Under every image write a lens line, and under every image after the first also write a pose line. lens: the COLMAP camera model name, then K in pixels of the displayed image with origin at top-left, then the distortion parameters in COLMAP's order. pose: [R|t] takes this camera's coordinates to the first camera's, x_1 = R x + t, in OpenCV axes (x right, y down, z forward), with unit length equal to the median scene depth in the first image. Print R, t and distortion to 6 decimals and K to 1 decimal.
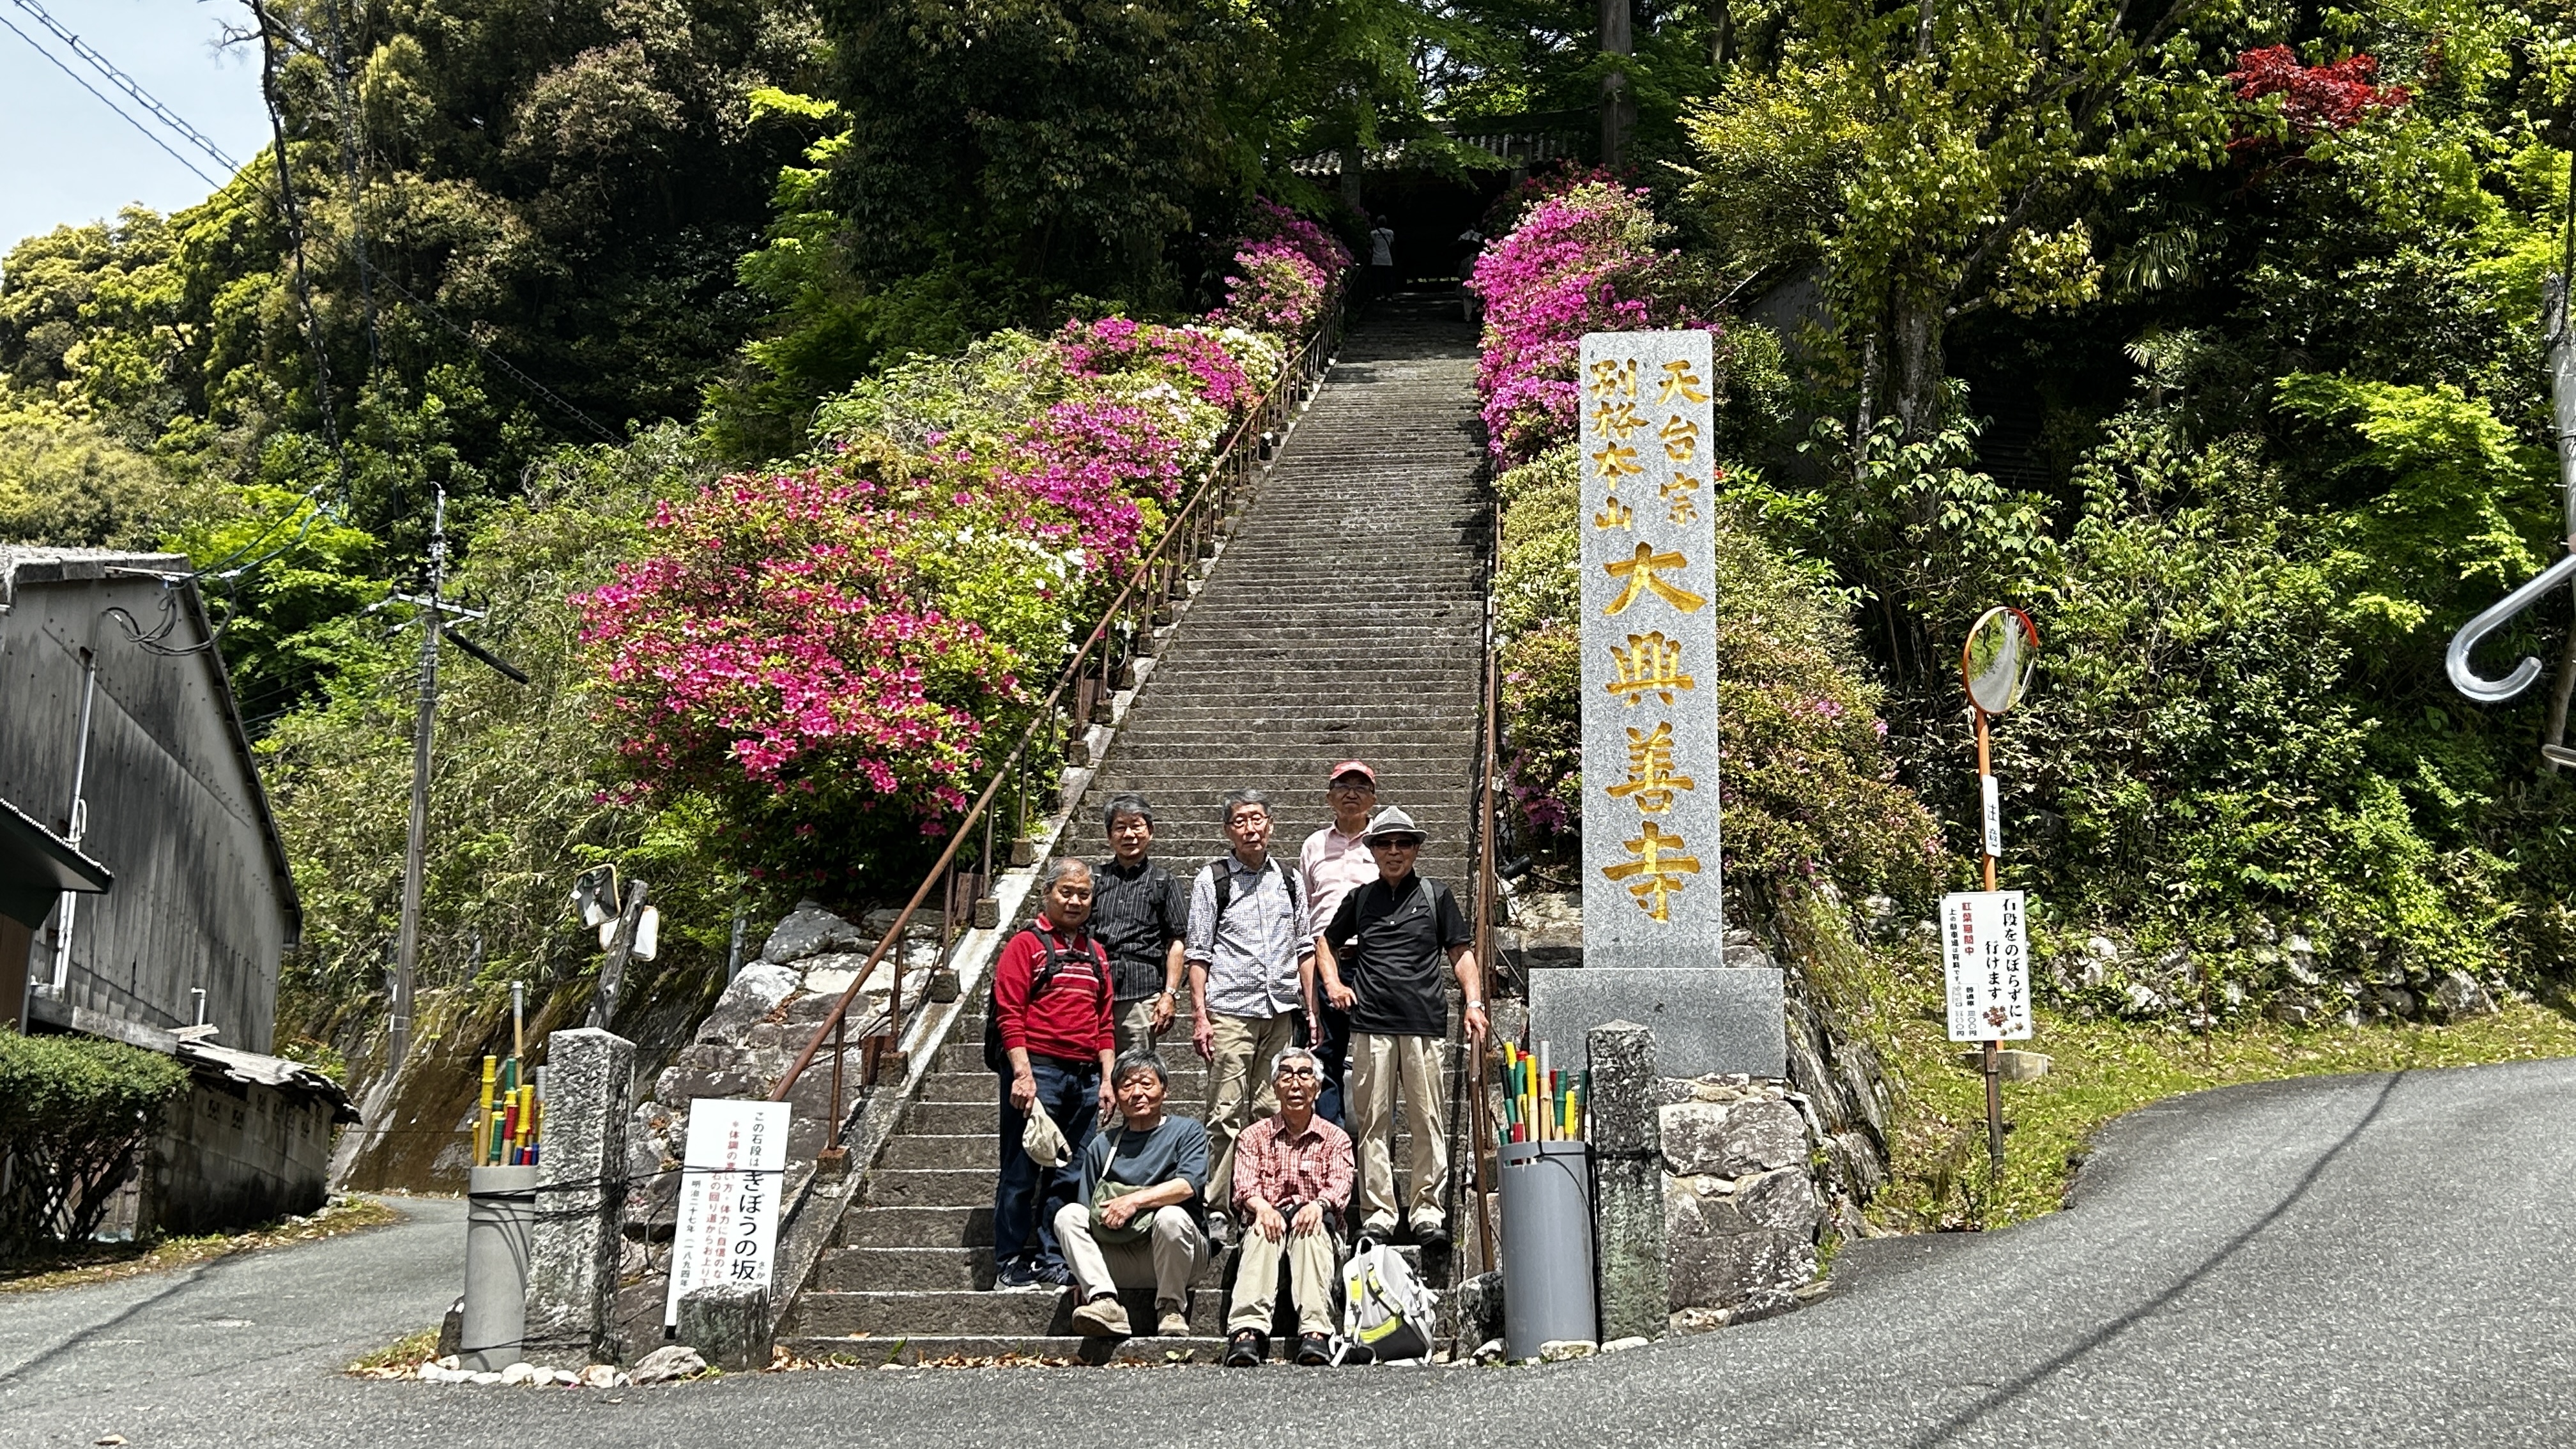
lens RADIAL K [[2630.5, 0, 1288.0], [0, 2630.5, 724.5], [0, 0, 1]] dist [0.058667, -0.029805]
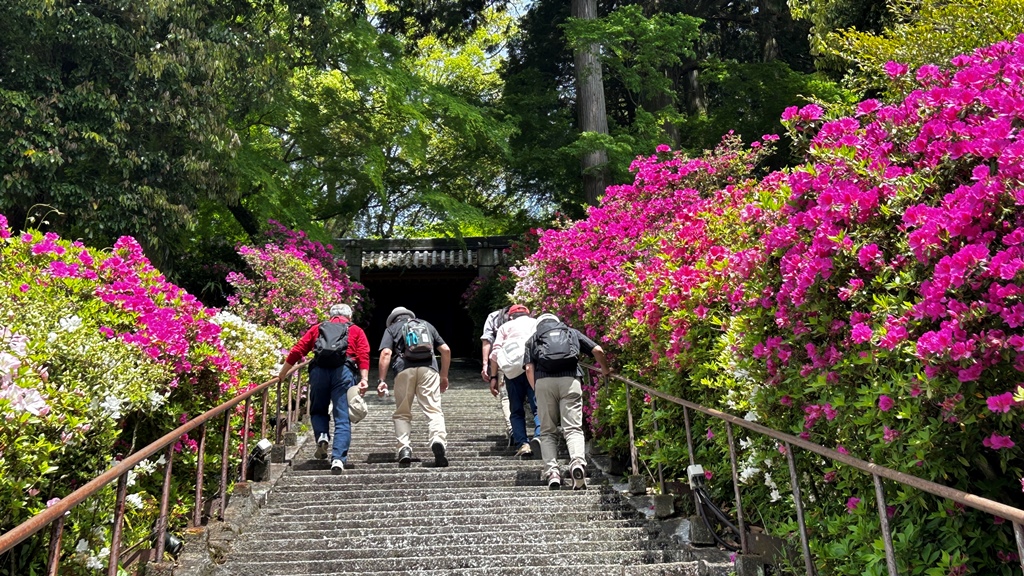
lens RADIAL K [[1501.2, 0, 512.0], [0, 1501.2, 288.0], [0, 0, 1]] dist [-0.020652, -0.046422]
pose [[0.990619, 0.020028, 0.135180, 0.005484], [0.012233, 0.972234, -0.233690, -0.129350], [-0.136107, 0.233151, 0.962868, 1.353161]]
